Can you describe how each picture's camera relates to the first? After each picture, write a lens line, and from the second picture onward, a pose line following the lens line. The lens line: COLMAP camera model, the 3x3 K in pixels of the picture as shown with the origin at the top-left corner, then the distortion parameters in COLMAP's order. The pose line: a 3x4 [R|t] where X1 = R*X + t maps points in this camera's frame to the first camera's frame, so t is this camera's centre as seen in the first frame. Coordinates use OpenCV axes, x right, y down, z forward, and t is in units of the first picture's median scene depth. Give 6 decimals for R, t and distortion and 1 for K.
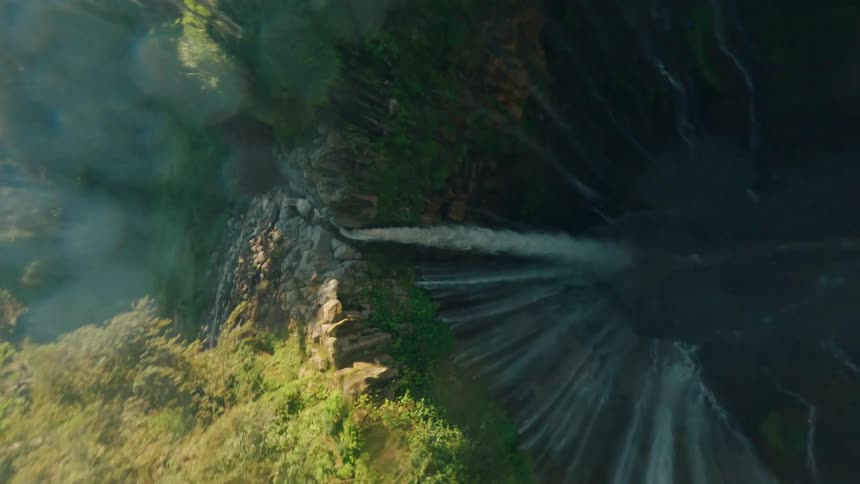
lens RADIAL K [[282.1, 0, 428.9], [0, 282.1, 237.6], [0, 0, 1]] dist [-0.000623, -0.000115]
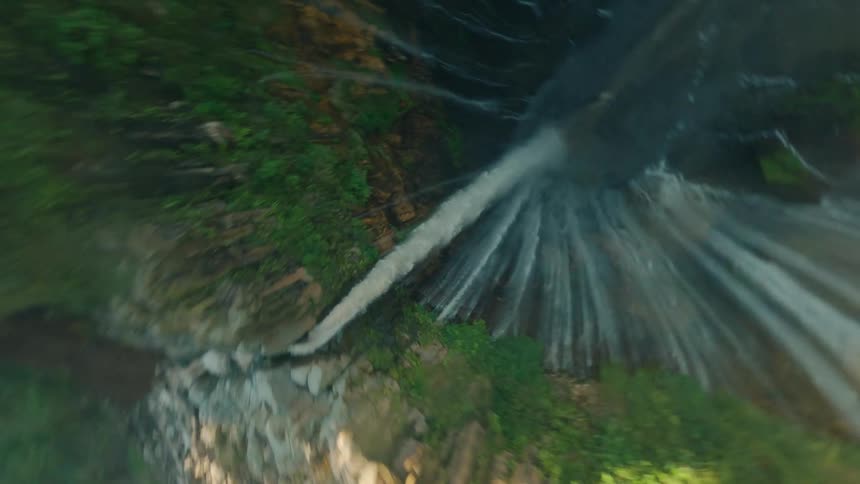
lens RADIAL K [[282.1, 0, 428.9], [0, 282.1, 237.6], [0, 0, 1]] dist [-0.000623, -0.000115]
pose [[0.730859, -0.661824, 0.166837, -0.049317], [0.664319, 0.745867, 0.048606, -0.044433], [-0.156607, 0.075309, 0.984786, 0.385490]]
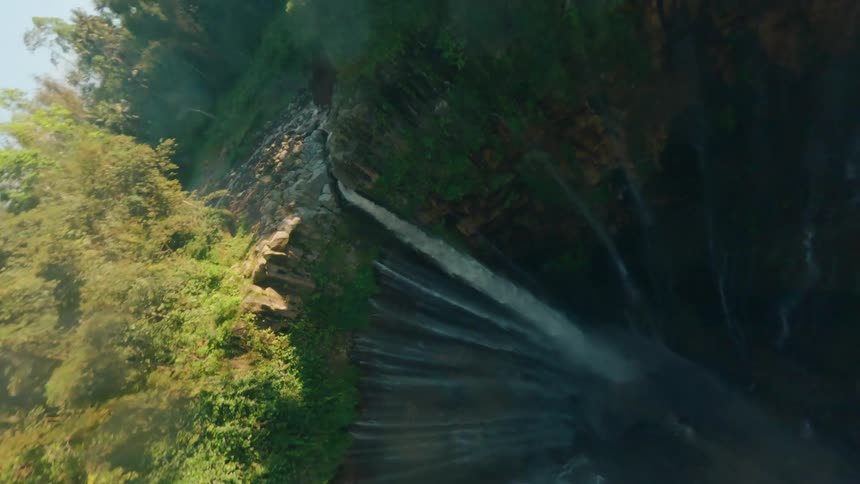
lens RADIAL K [[299.4, 0, 427.1], [0, 299.4, 239.7], [0, 0, 1]] dist [0.000054, 0.000246]
pose [[0.778684, 0.612930, -0.134047, 0.250907], [-0.581748, 0.785354, 0.211633, -0.307156], [0.234990, -0.086814, 0.968113, -0.032335]]
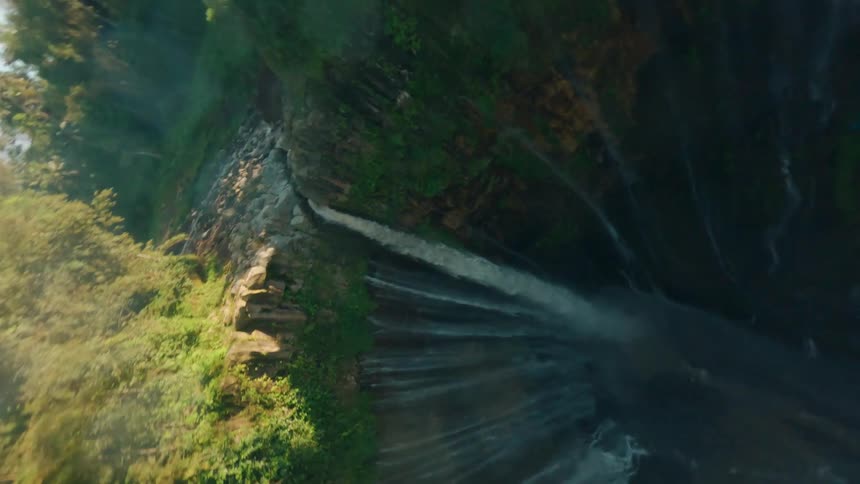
lens RADIAL K [[299.4, 0, 427.1], [0, 299.4, 239.7], [0, 0, 1]] dist [0.000054, 0.000246]
pose [[0.890671, 0.446284, -0.086807, 0.218400], [-0.424602, 0.884766, 0.192100, -0.296424], [0.162535, -0.134240, 0.977528, 0.043885]]
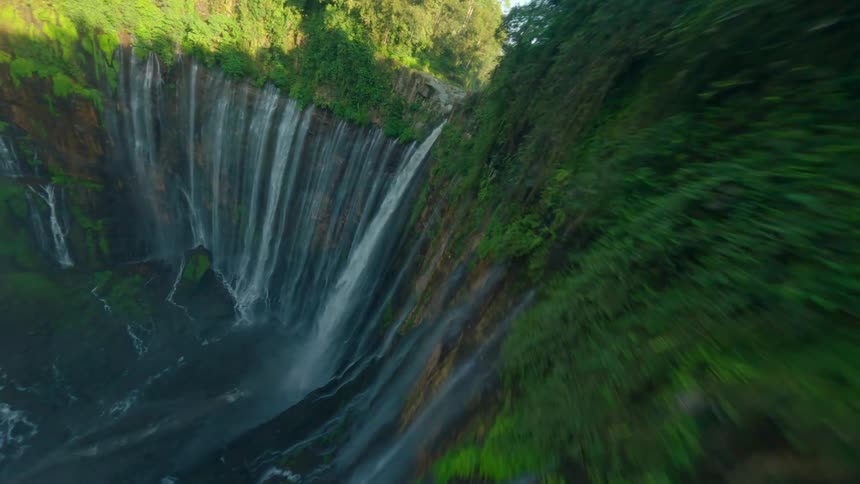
lens RADIAL K [[299.4, 0, 427.1], [0, 299.4, 239.7], [0, 0, 1]] dist [0.000054, 0.000246]
pose [[-0.859311, 0.491163, -0.142631, 0.567750], [-0.426900, -0.535209, 0.728908, -1.907584], [0.281676, 0.687248, 0.669589, 0.225107]]
